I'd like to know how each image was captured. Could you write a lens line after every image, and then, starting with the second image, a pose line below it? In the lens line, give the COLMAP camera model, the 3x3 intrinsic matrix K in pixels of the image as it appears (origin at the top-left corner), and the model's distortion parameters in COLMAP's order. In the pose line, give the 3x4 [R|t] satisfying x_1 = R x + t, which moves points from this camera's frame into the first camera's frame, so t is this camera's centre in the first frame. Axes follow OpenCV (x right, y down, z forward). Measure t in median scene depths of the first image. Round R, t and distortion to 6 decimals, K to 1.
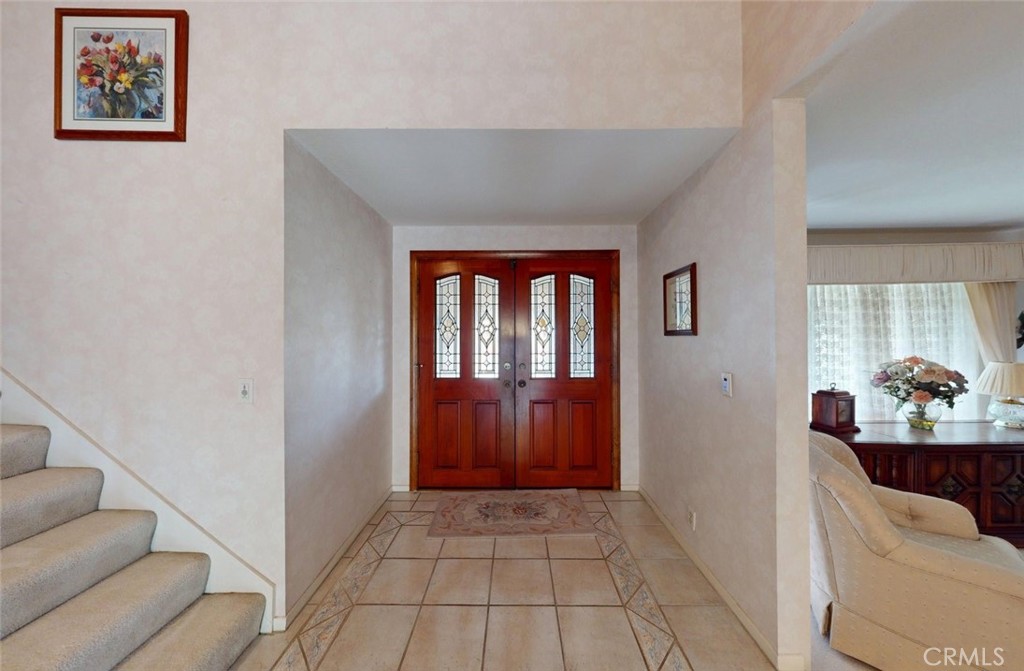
lens RADIAL K [[321.1, 0, 512.0], [0, 321.1, 335.5], [0, 0, 1]] dist [-0.000255, 0.000006]
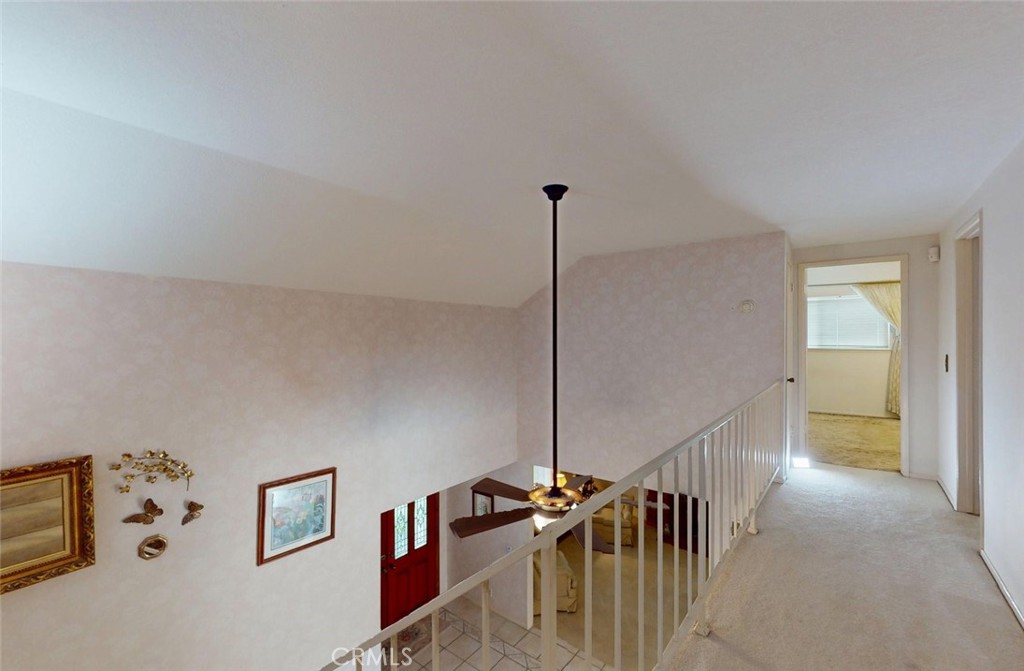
lens RADIAL K [[442.9, 0, 512.0], [0, 442.9, 335.5], [0, 0, 1]] dist [0.000570, 0.000133]
pose [[0.599685, -0.000959, 0.800236, -1.567703], [-0.001904, 0.999995, 0.002625, -1.139424], [-0.800234, -0.003098, 0.599680, -0.836196]]
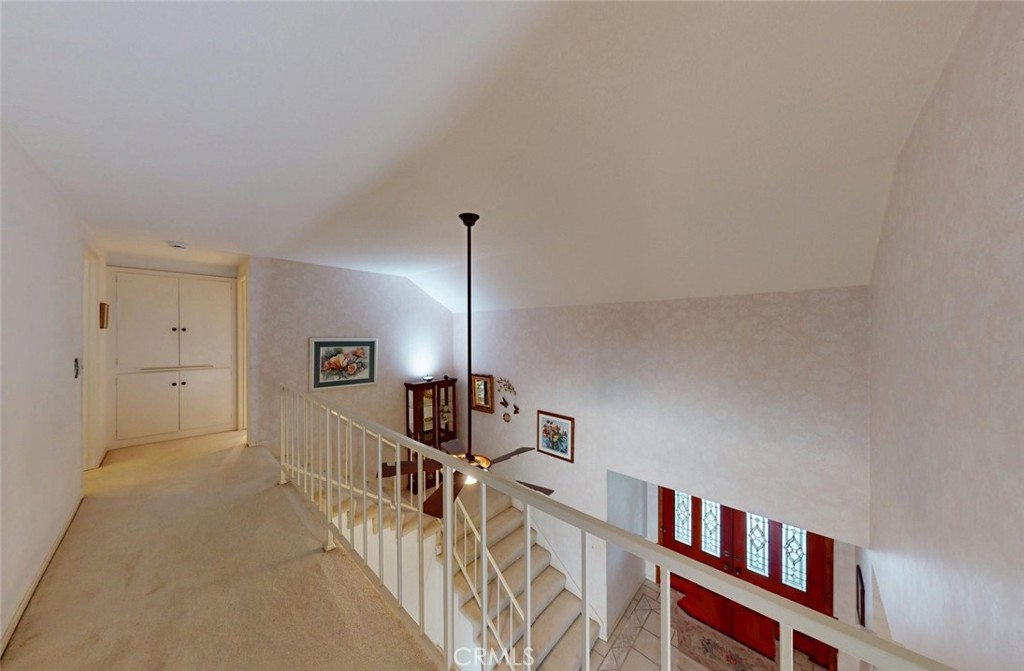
lens RADIAL K [[321.1, 0, 512.0], [0, 321.1, 335.5], [0, 0, 1]] dist [-0.000255, 0.000006]
pose [[0.741924, 0.003804, -0.670473, 0.294869], [0.004161, 0.999939, 0.010278, -1.141476], [0.670471, -0.010415, 0.741863, -0.927449]]
